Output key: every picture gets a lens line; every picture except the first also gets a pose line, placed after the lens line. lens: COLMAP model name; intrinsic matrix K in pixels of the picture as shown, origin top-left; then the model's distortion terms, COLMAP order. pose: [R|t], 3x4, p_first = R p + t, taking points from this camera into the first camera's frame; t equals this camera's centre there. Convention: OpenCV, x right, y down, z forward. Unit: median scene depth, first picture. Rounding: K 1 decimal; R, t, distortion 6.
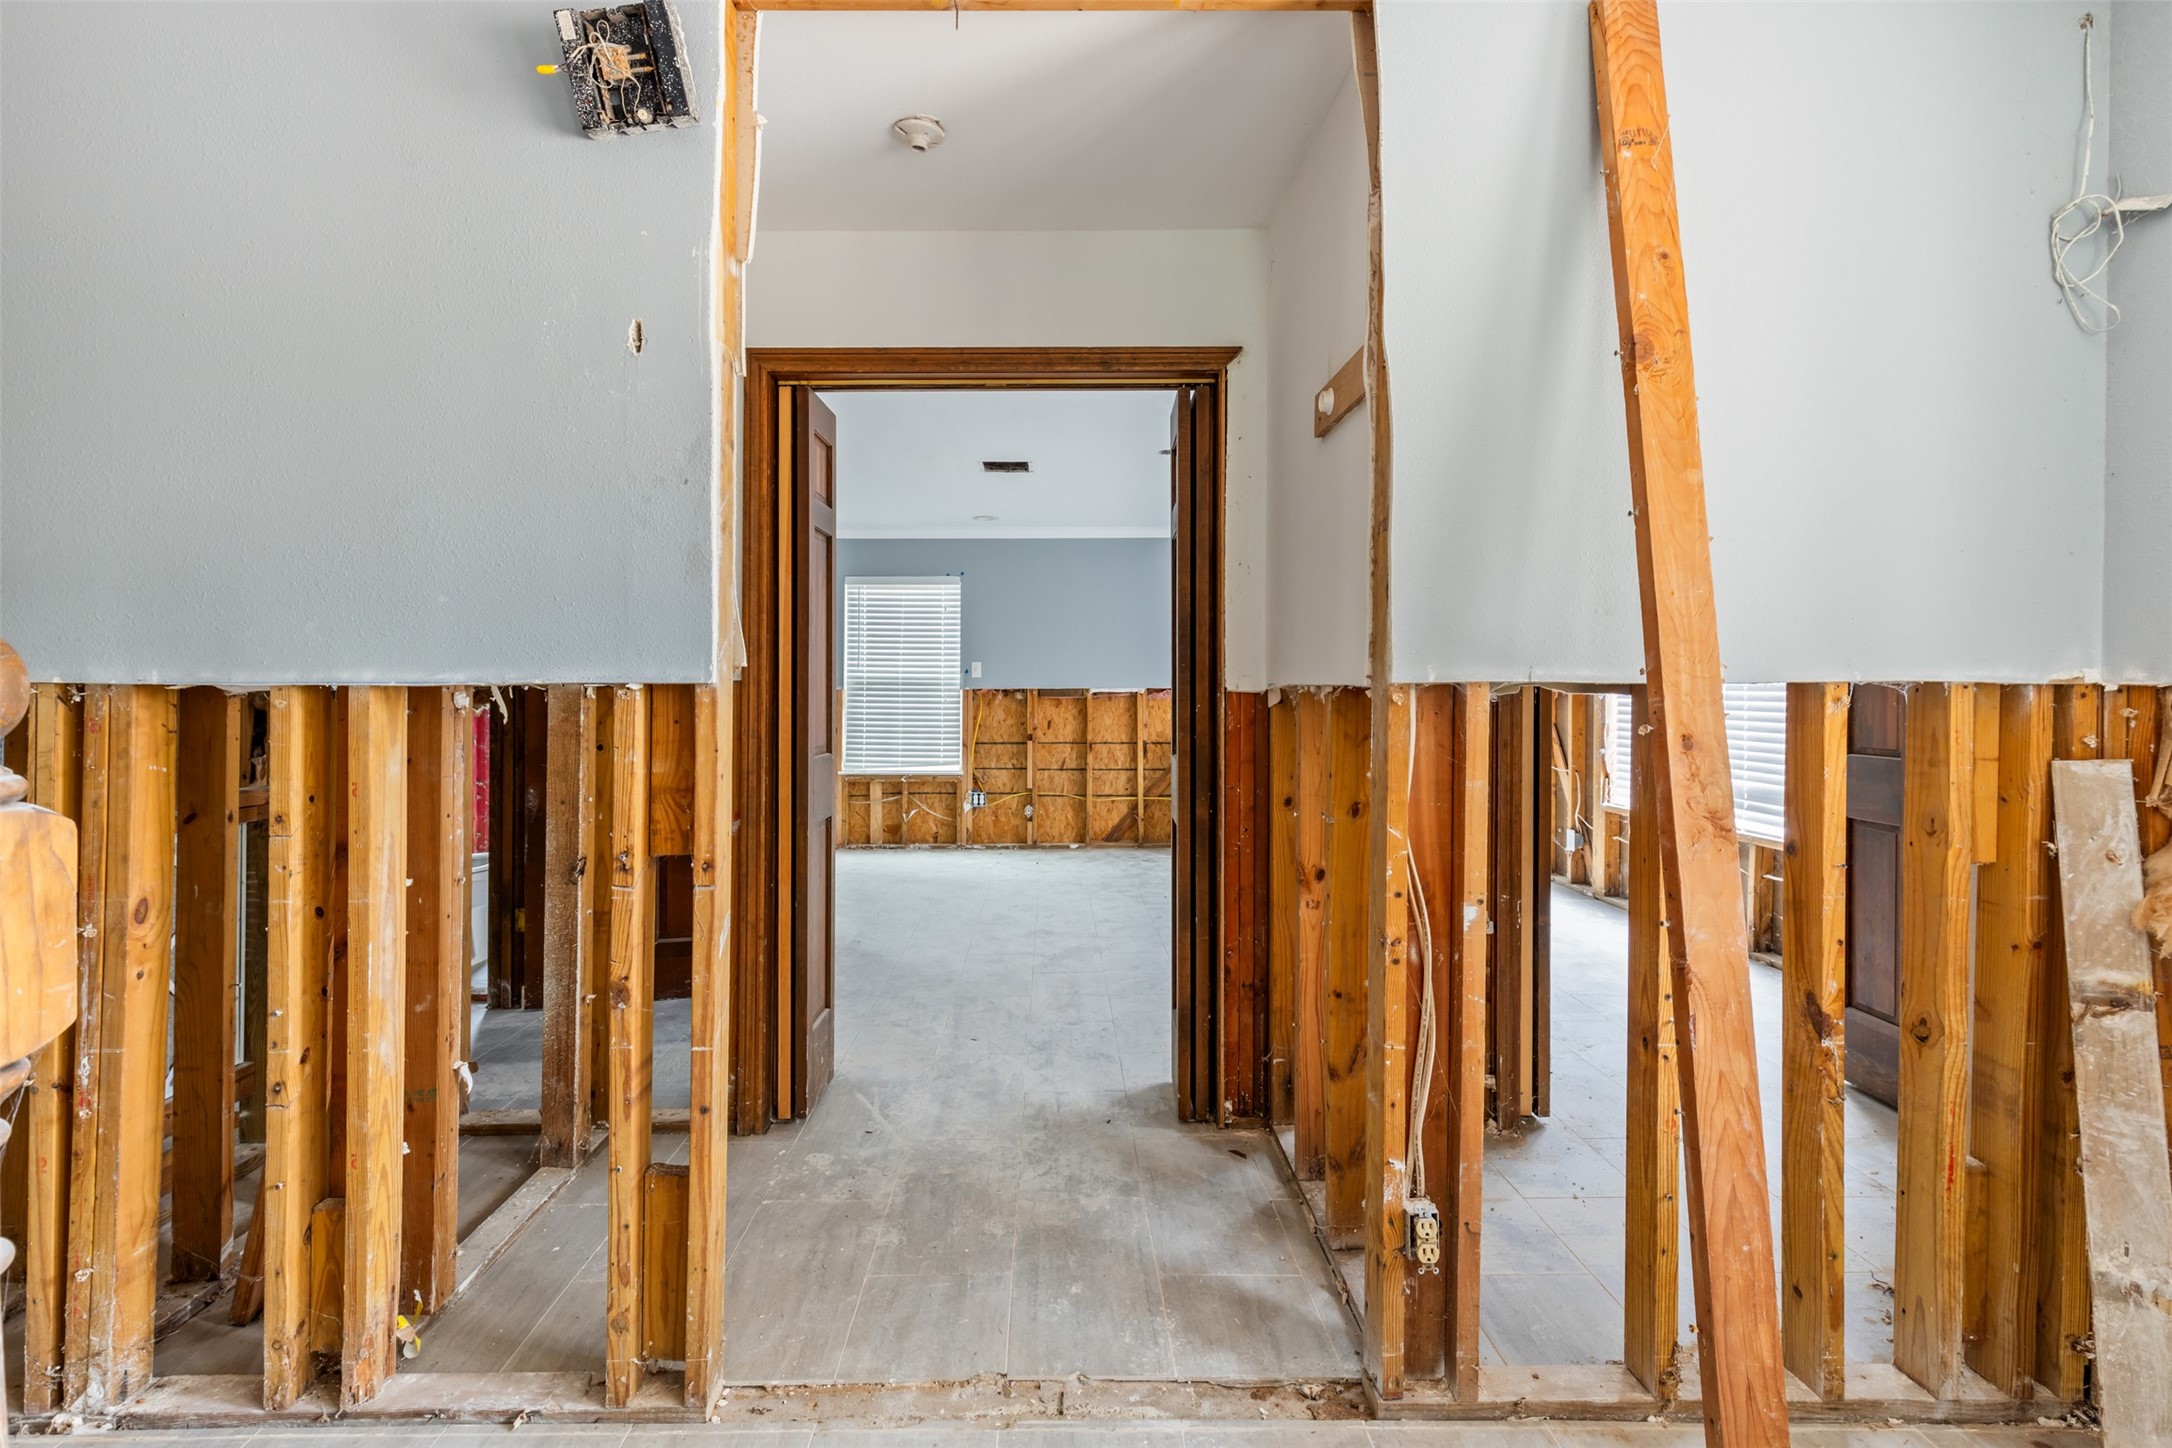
lens RADIAL K [[996.5, 0, 1080.4], [0, 996.5, 691.6], [0, 0, 1]] dist [0.002621, 0.000750]
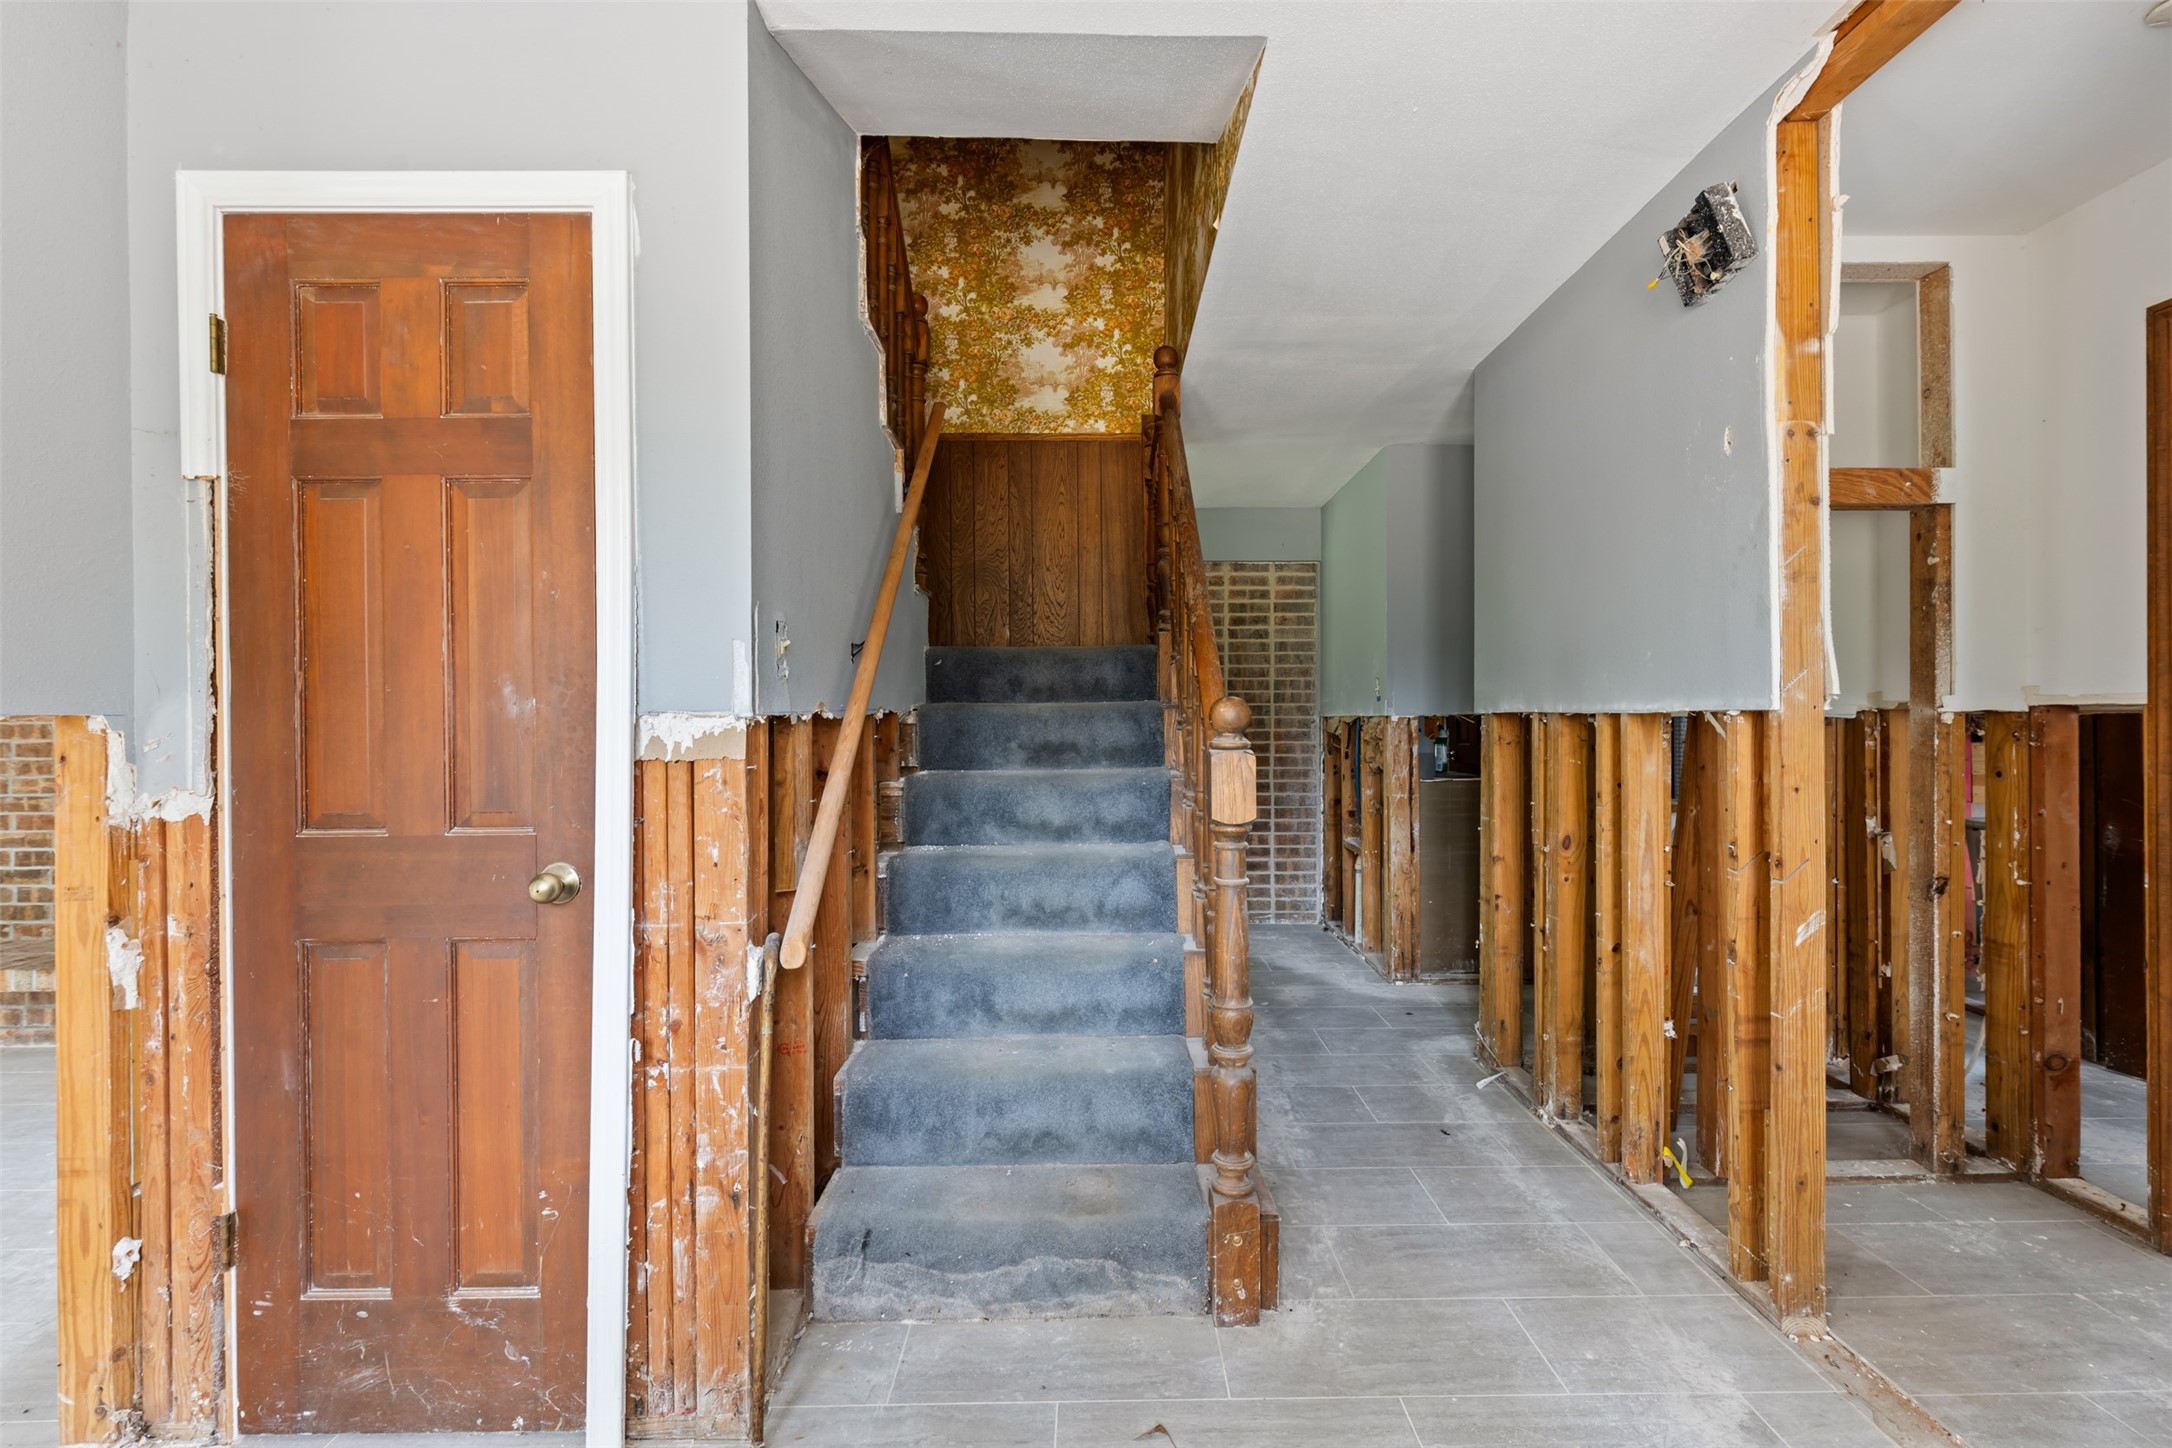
lens RADIAL K [[1006.9, 0, 1088.3], [0, 1006.9, 713.3], [0, 0, 1]] dist [0.000679, -0.000002]
pose [[-0.017211, -0.004078, -0.999844, 0.831258], [-0.002476, 0.999989, -0.004036, 0.002428], [0.999849, 0.002407, -0.017221, 0.191100]]
